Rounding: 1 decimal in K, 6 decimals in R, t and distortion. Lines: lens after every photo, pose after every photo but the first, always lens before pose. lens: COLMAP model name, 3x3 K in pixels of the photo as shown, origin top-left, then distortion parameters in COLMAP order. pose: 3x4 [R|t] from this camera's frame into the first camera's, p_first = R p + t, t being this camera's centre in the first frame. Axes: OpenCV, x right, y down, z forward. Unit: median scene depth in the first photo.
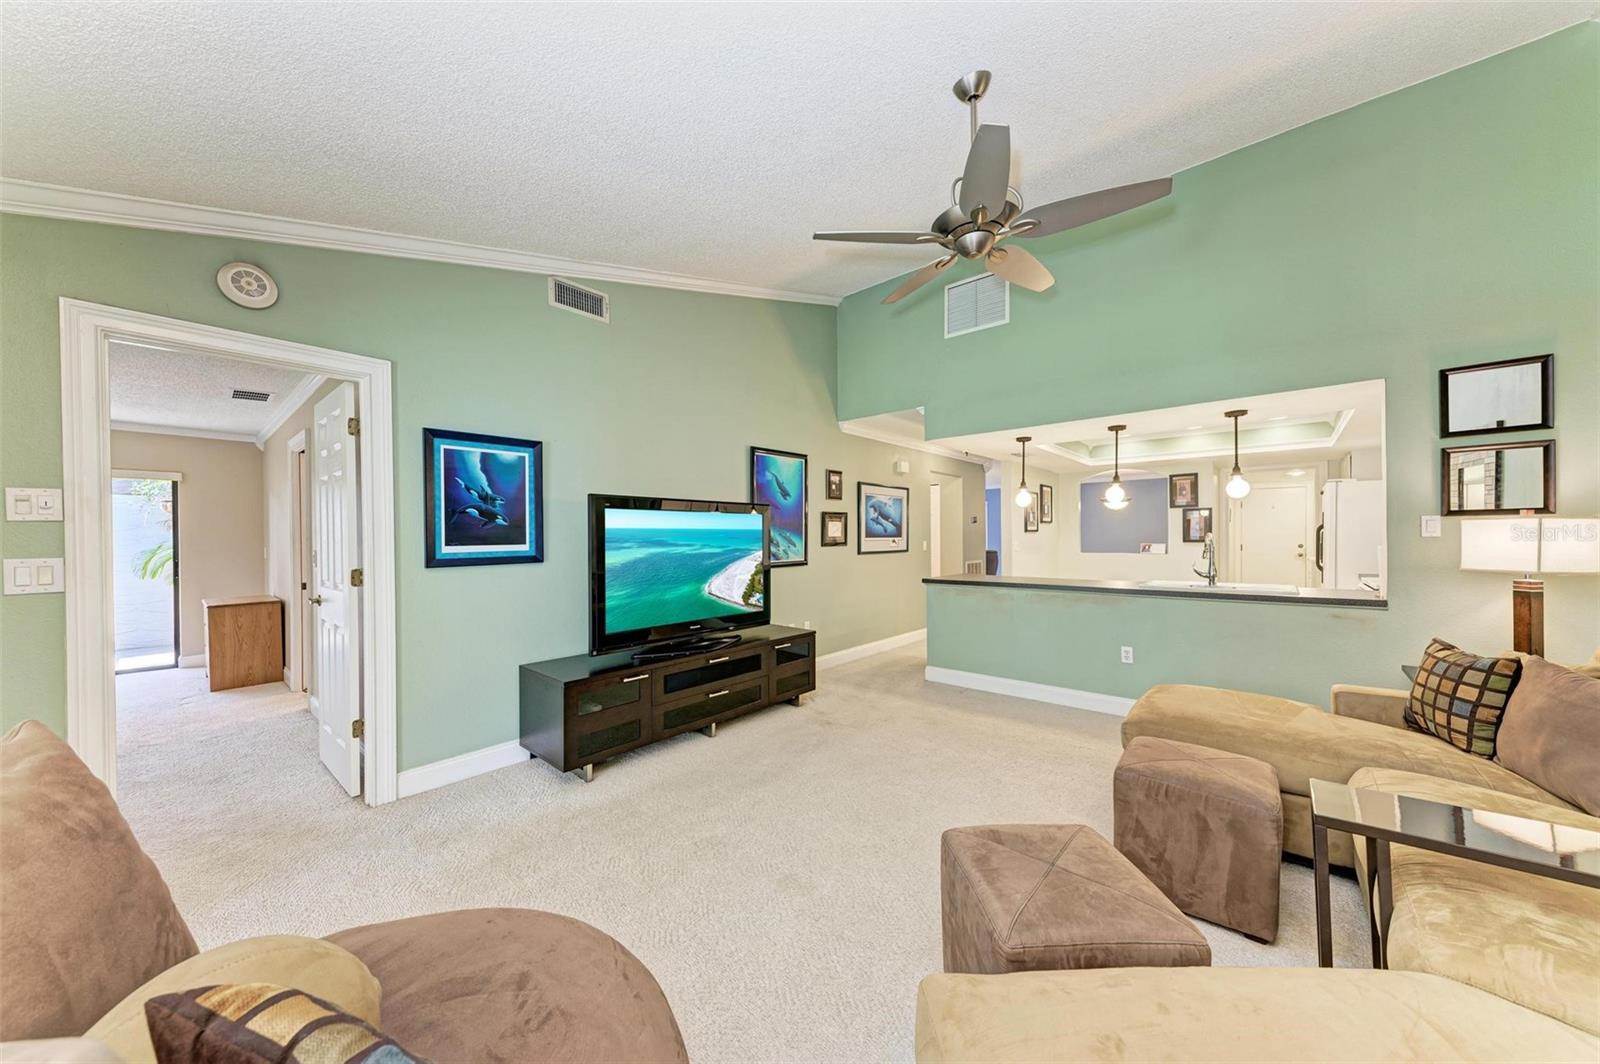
lens RADIAL K [[551.9, 0, 801.0], [0, 551.9, 537.6], [0, 0, 1]] dist [0.007853, -0.000108]
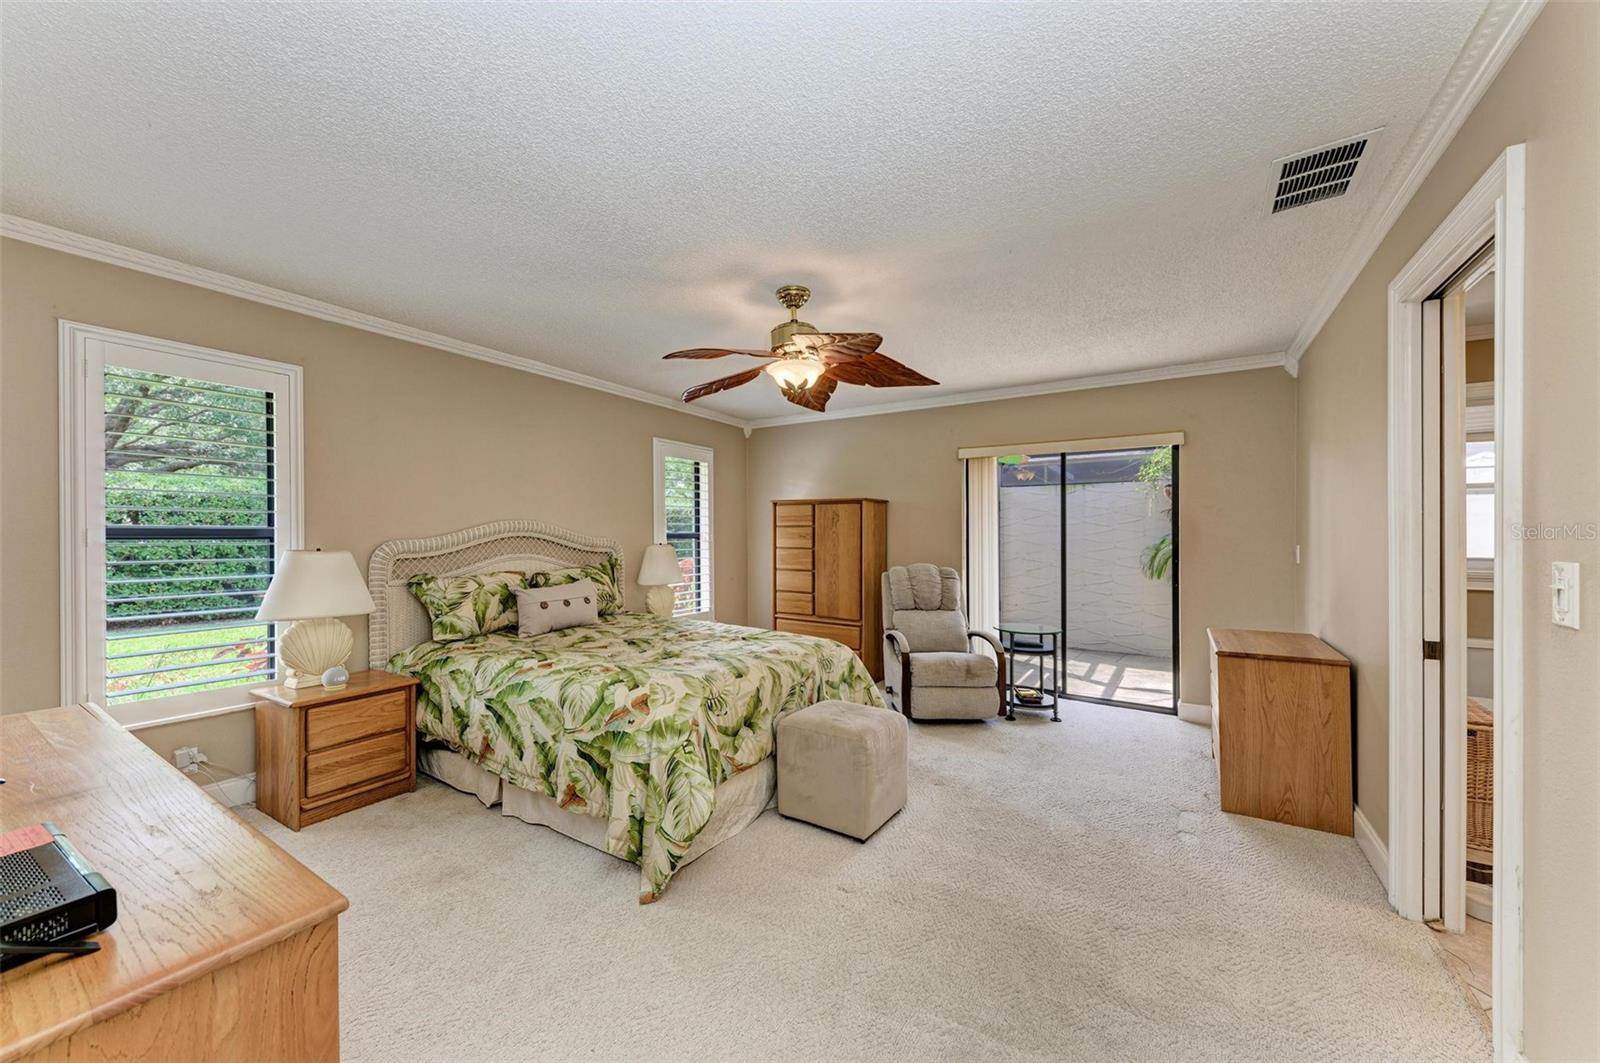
lens RADIAL K [[575.4, 0, 792.0], [0, 575.4, 538.9], [0, 0, 1]] dist [0.000609, -0.000104]
pose [[0.135898, 0.009912, -0.990673, -0.562086], [-0.005635, 0.999942, 0.009232, 0.008699], [0.990707, 0.004327, 0.135946, 0.505847]]
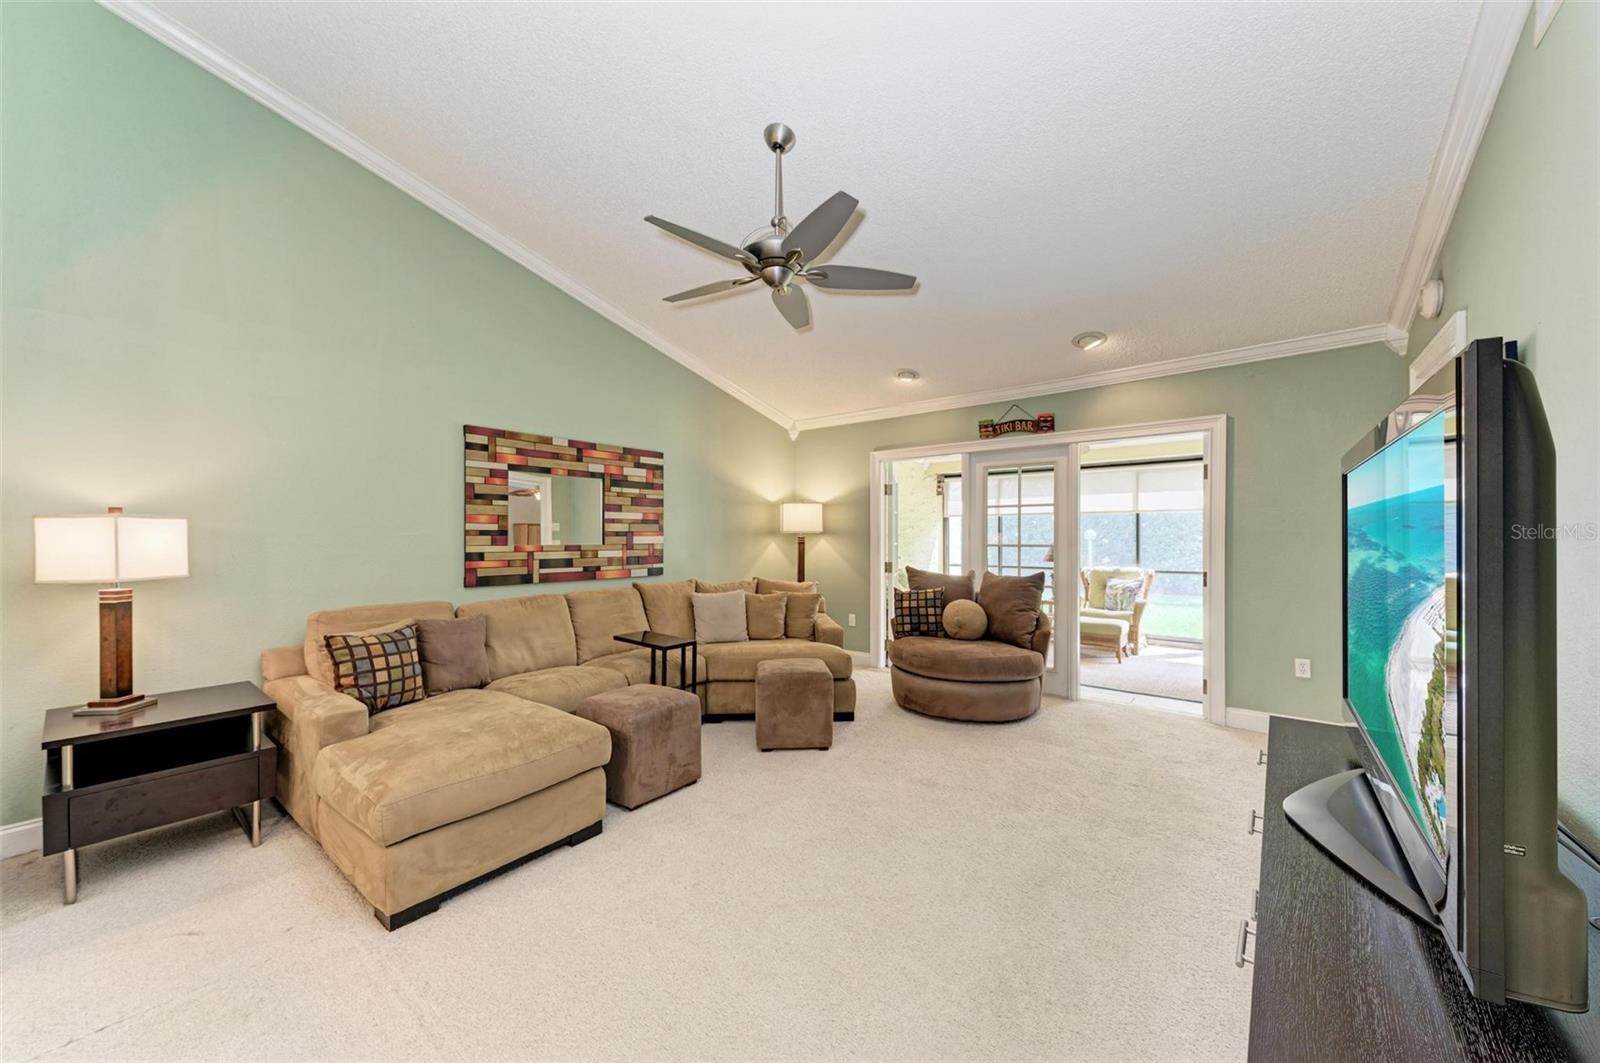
lens RADIAL K [[575.4, 0, 787.3], [0, 575.4, 537.4], [0, 0, 1]] dist [0.000609, -0.000104]
pose [[-0.999749, 0.010022, -0.020026, 0.152680], [0.009928, 0.999939, 0.004792, 0.000749], [0.020073, 0.004592, -0.999788, 1.047819]]
